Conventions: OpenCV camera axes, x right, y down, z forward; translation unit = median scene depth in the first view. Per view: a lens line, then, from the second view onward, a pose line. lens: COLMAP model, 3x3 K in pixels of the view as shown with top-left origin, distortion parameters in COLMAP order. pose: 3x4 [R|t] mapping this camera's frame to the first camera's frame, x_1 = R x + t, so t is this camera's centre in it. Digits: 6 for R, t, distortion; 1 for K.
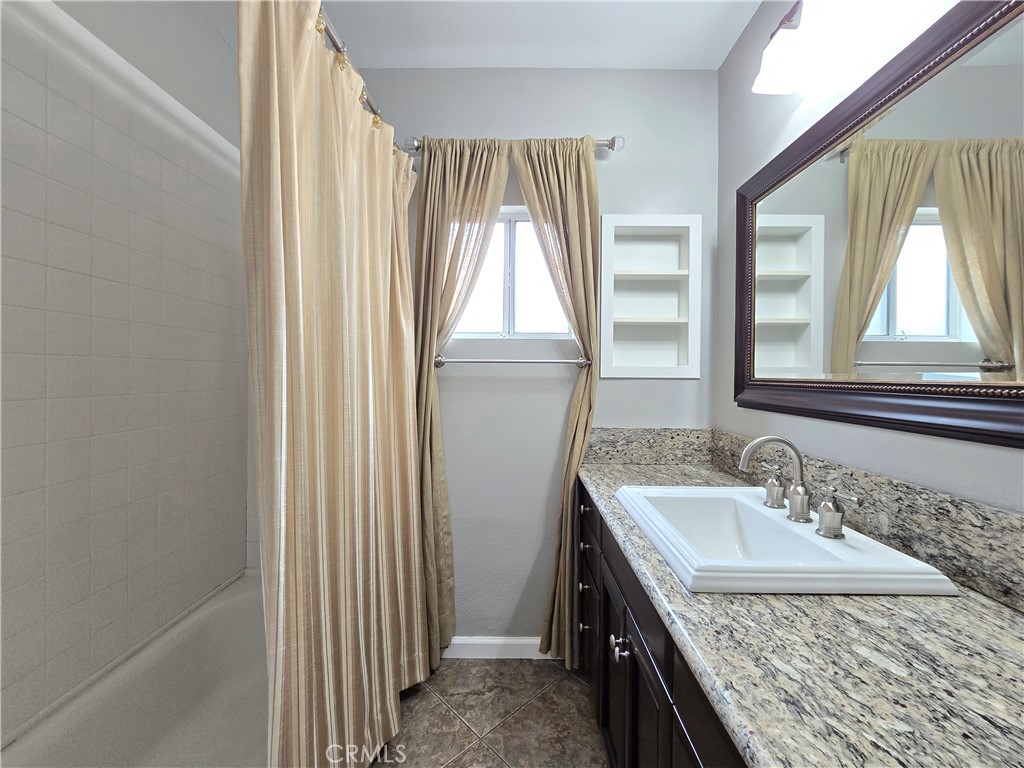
lens RADIAL K [[419.3, 0, 512.0], [0, 419.3, 383.0], [0, 0, 1]] dist [-0.003512, 0.000203]
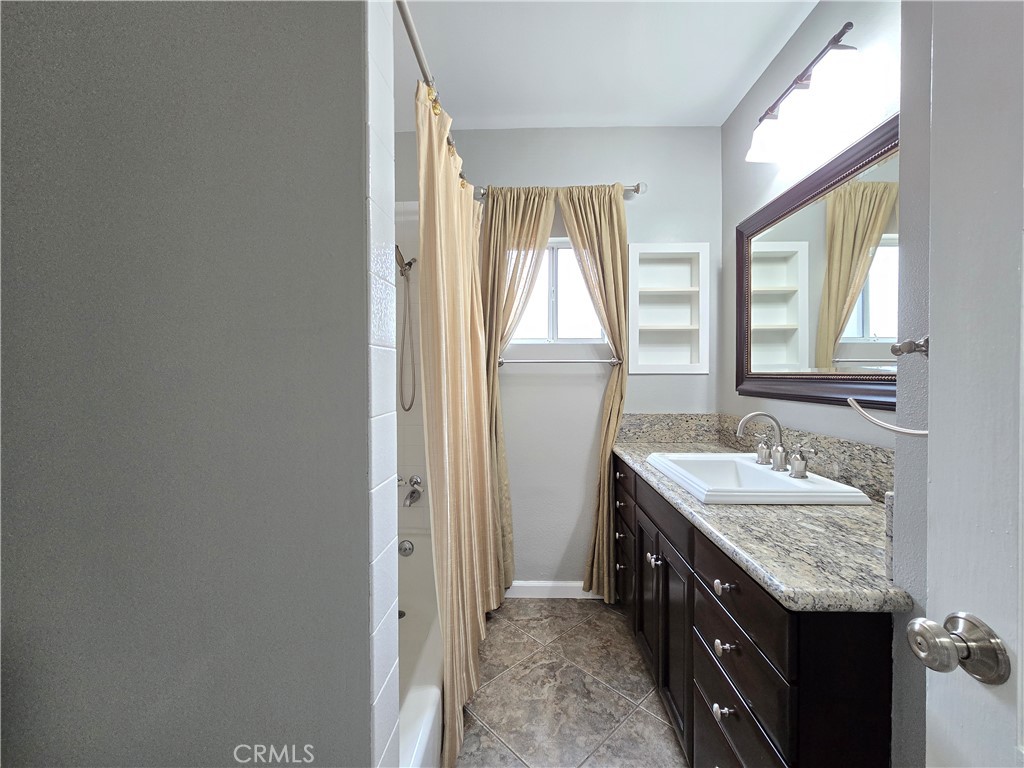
lens RADIAL K [[419.3, 0, 512.3], [0, 419.3, 381.7], [0, 0, 1]] dist [-0.003512, 0.000203]
pose [[0.999815, -0.009071, -0.016933, -0.124774], [0.009053, 0.999958, -0.001150, 0.010240], [0.016943, 0.000996, 0.999856, -0.278398]]
